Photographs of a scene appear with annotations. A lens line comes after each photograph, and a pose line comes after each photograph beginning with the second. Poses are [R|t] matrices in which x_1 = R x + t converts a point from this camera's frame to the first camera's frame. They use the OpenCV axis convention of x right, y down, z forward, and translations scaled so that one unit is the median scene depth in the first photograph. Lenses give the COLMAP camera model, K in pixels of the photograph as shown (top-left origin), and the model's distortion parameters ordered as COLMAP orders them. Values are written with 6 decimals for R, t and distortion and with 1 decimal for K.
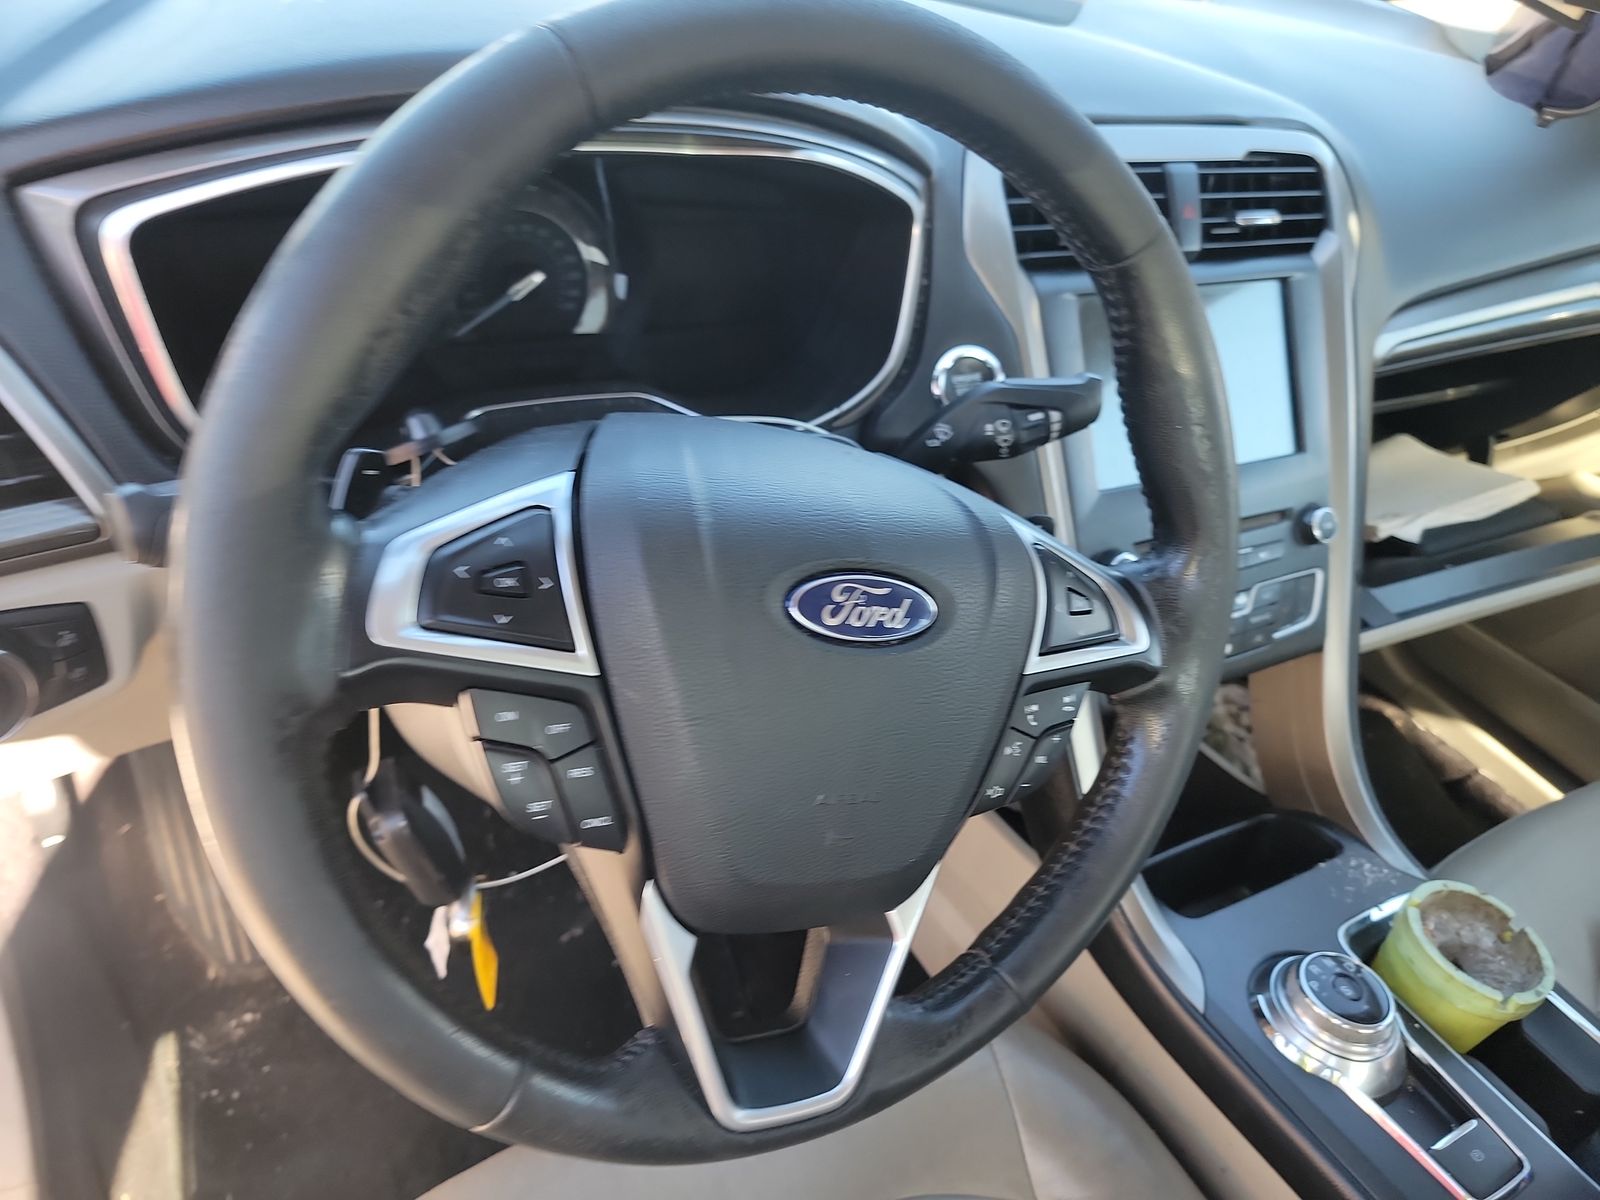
lens RADIAL K [[1151.3, 0, 833.1], [0, 1151.3, 594.6], [0, 0, 1]] dist [0.068428, -0.052020]
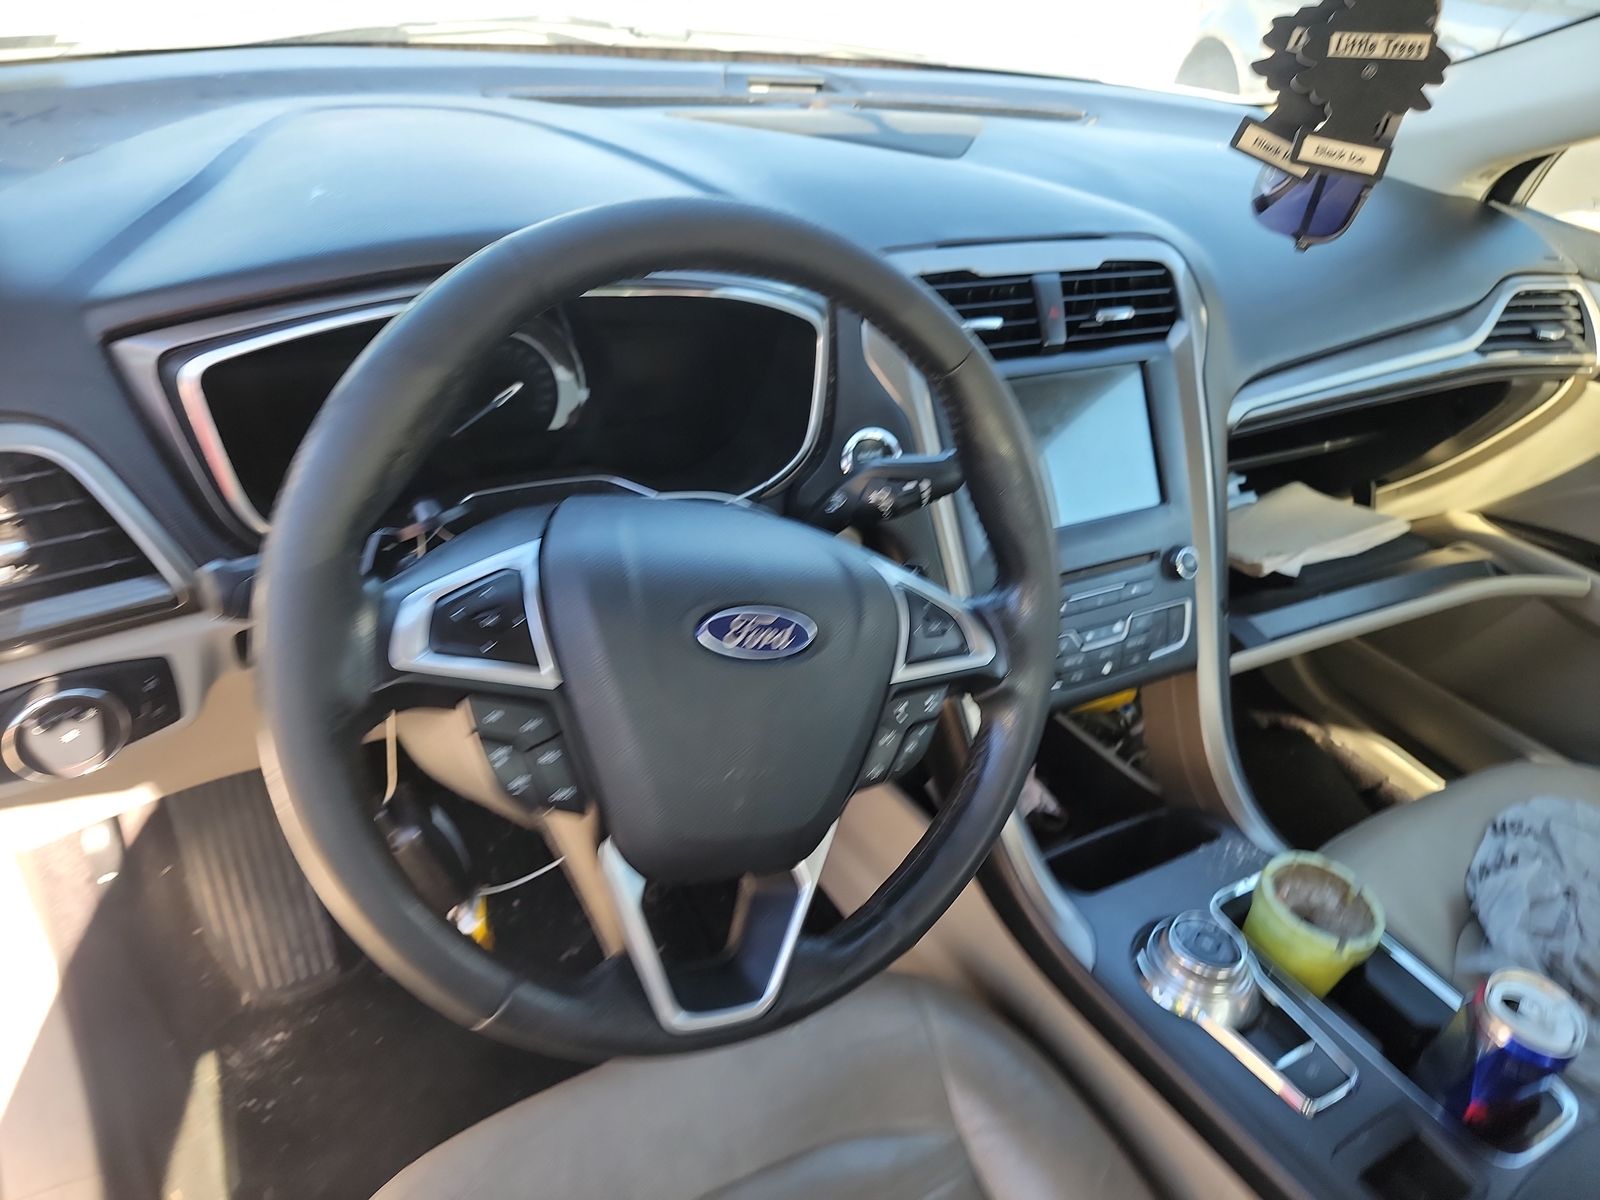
lens RADIAL K [[1147.2, 0, 873.3], [0, 1147.2, 610.9], [0, 0, 1]] dist [0.075727, -0.059555]
pose [[0.998860, -0.037379, 0.029677, 0.073665], [0.038407, 0.998654, -0.034851, 0.022521], [-0.028334, 0.035952, 0.998952, -0.218406]]
